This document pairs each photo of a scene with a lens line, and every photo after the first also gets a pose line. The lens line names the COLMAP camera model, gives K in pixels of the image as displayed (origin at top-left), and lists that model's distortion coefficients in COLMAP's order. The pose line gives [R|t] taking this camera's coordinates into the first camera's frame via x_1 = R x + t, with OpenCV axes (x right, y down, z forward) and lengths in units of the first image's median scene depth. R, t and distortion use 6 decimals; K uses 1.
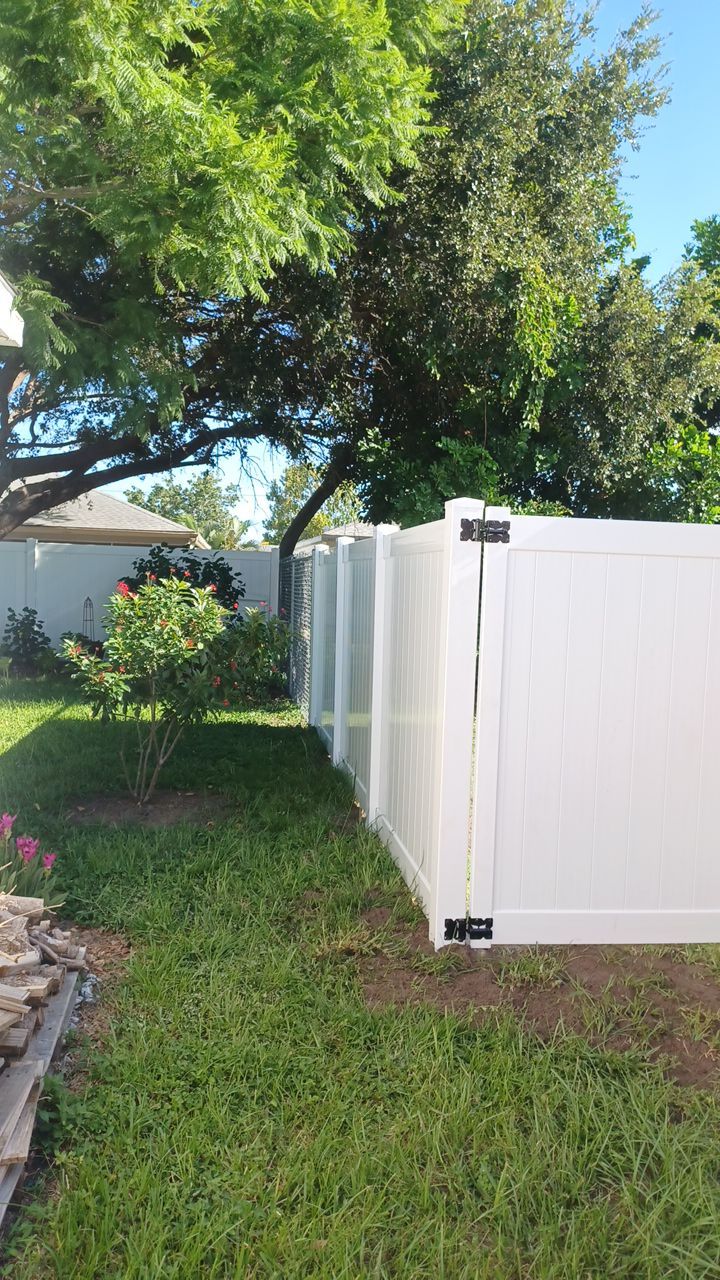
lens RADIAL K [[896.9, 0, 360.0], [0, 896.9, 640.0], [0, 0, 1]] dist [0.045932, -0.086236]
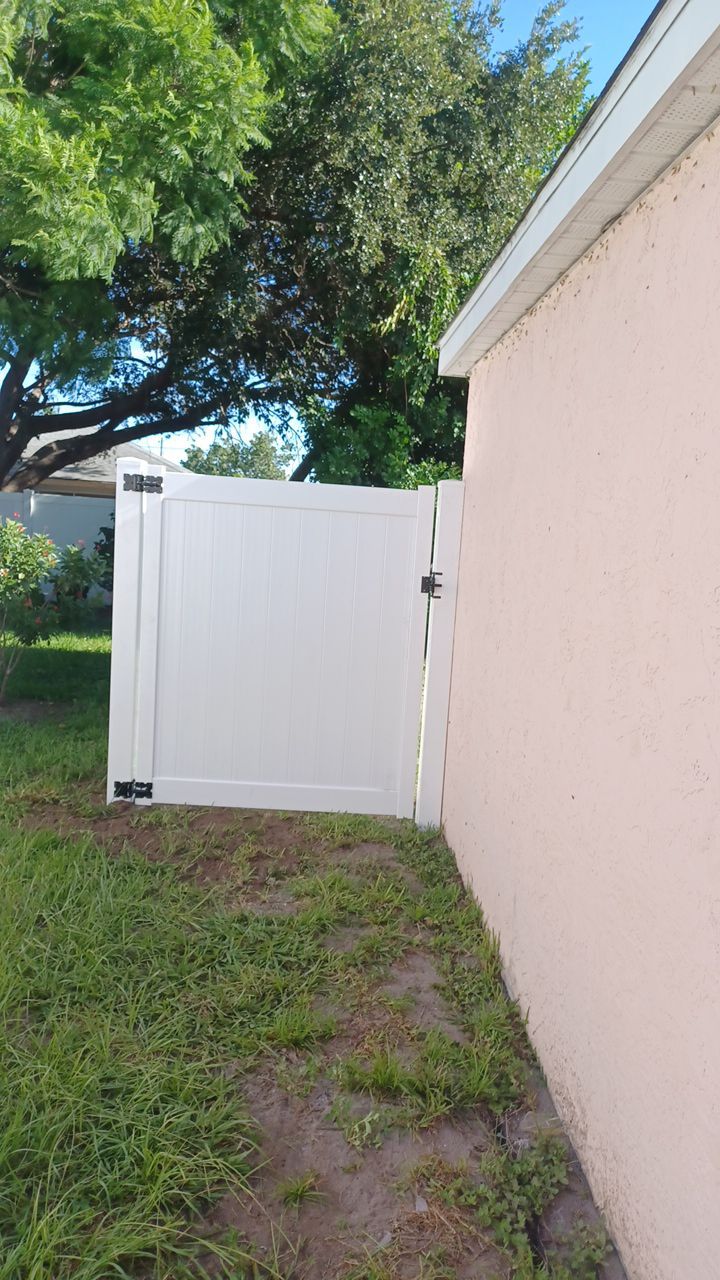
lens RADIAL K [[880.5, 0, 360.0], [0, 880.5, 640.0], [0, 0, 1]] dist [0.008286, 0.004667]
pose [[0.997368, 0.037513, -0.062039, 0.173617], [-0.034719, 0.998360, 0.045514, 0.011213], [0.063645, -0.043240, 0.997035, -0.082453]]
